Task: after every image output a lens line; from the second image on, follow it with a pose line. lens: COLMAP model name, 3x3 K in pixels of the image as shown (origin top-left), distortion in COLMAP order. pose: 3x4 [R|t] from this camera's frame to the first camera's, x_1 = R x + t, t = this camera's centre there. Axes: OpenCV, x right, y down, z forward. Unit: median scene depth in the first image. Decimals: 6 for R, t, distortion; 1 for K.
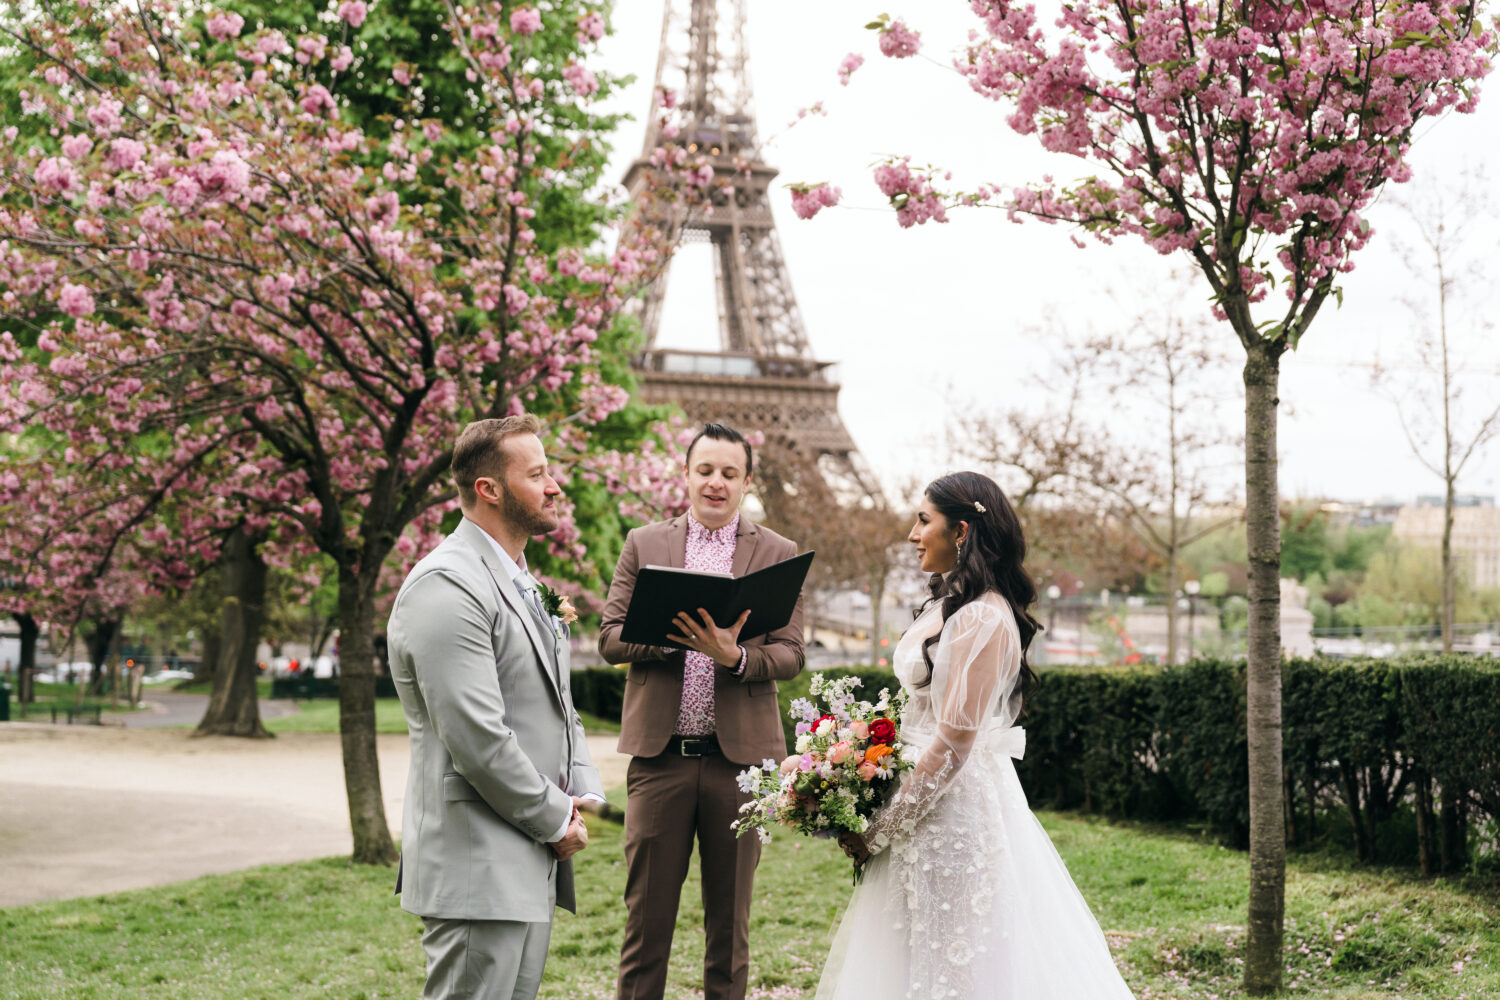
lens RADIAL K [[2265.0, 0, 750.0], [0, 2265.0, 500.0], [0, 0, 1]] dist [0.006849, 0.036125]
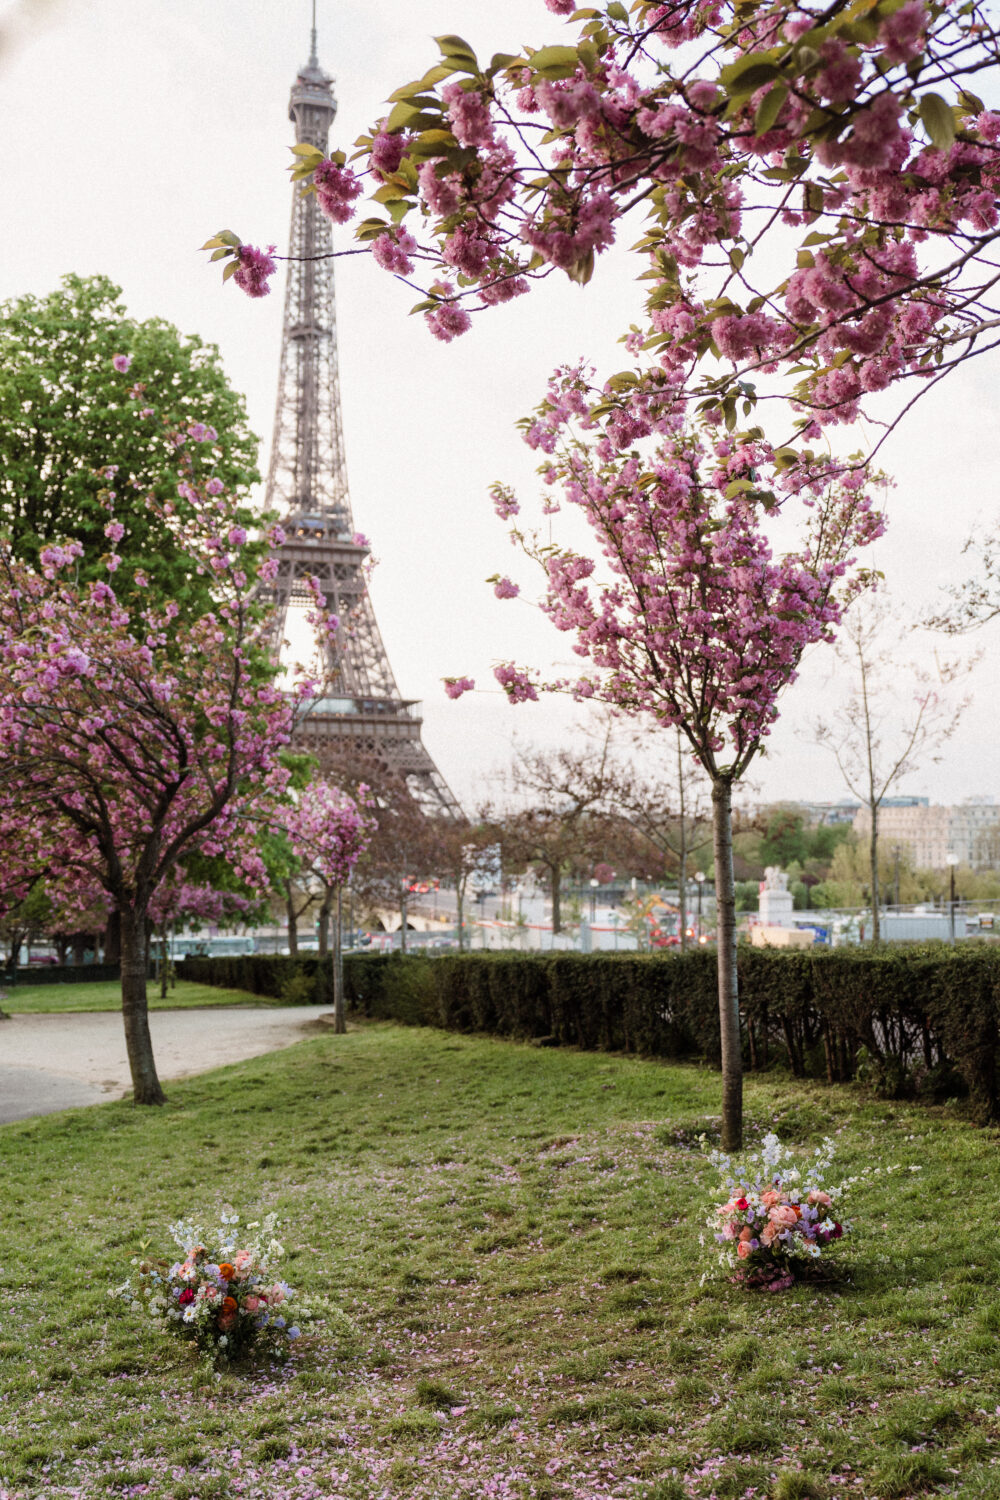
lens RADIAL K [[1796.0, 0, 515.9], [0, 1796.0, 703.5], [0, 0, 1]] dist [0.027091, 0.059378]
pose [[0.995597, -0.017073, 0.092167, -0.034859], [0.022488, 0.998061, -0.058040, -0.028715], [-0.090998, 0.059857, 0.994051, -0.218090]]
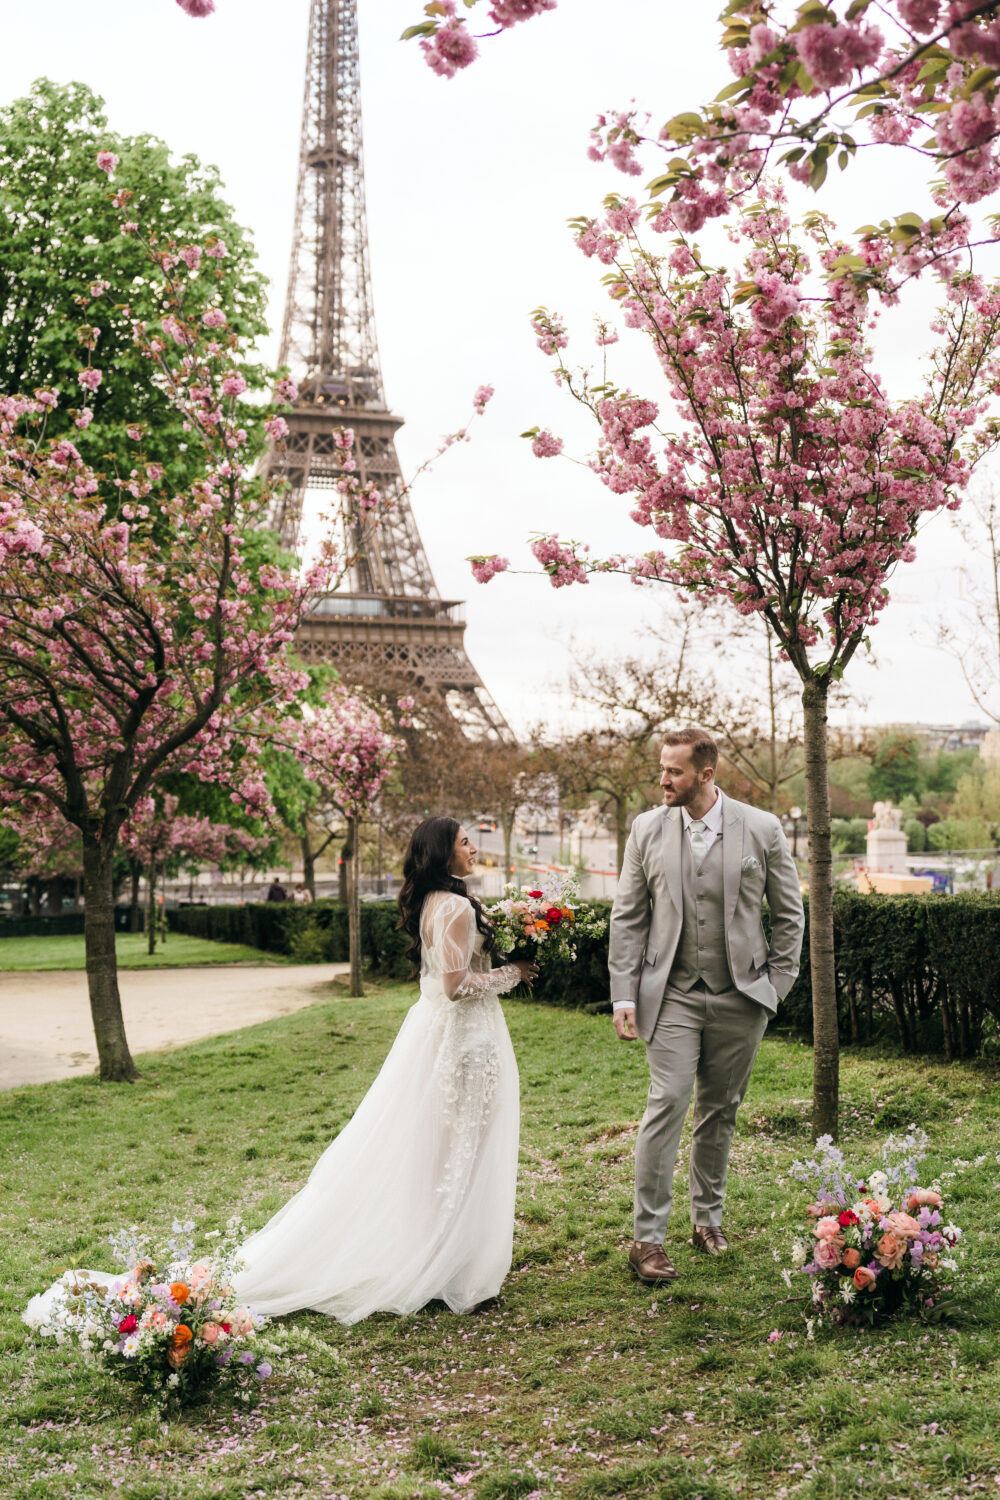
lens RADIAL K [[2146.1, 0, 564.2], [0, 2146.1, 625.1], [0, 0, 1]] dist [0.055284, -0.016600]
pose [[0.996217, -0.012647, 0.085969, -0.025282], [0.016910, 0.998654, -0.049036, -0.023087], [-0.085234, 0.050304, 0.995090, -0.185558]]
